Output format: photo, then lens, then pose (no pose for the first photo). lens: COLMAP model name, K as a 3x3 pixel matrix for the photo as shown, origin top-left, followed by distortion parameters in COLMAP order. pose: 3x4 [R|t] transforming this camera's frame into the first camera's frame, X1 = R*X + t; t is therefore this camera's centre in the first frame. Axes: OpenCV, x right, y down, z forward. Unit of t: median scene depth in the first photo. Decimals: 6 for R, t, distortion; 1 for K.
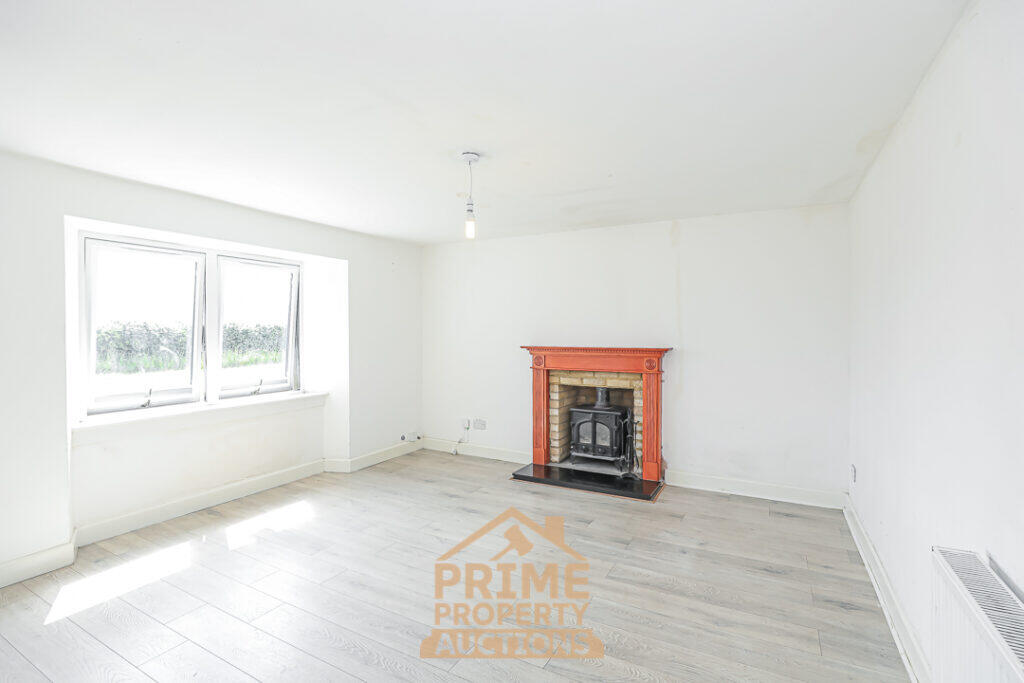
lens RADIAL K [[478.0, 0, 517.6], [0, 478.0, 334.3], [0, 0, 1]] dist [-0.019960, 0.000676]
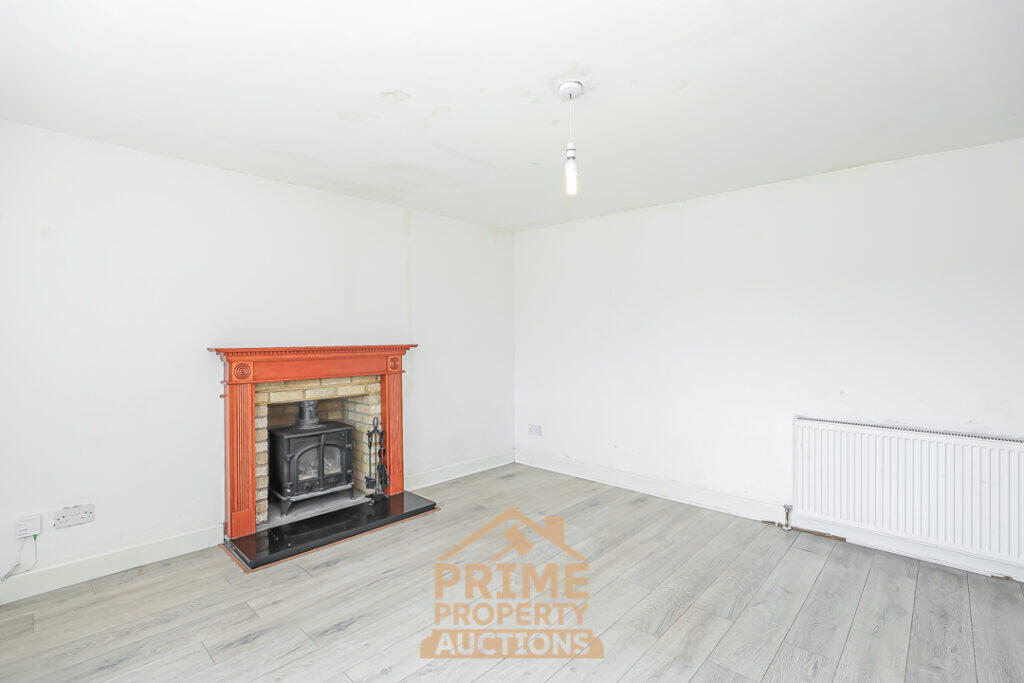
lens RADIAL K [[478.0, 0, 517.6], [0, 478.0, 334.3], [0, 0, 1]] dist [-0.019960, 0.000676]
pose [[0.239757, 0.003710, 0.970826, -0.532604], [0.005143, 0.999974, -0.005091, 0.014655], [-0.970819, 0.006214, 0.239731, 0.566485]]
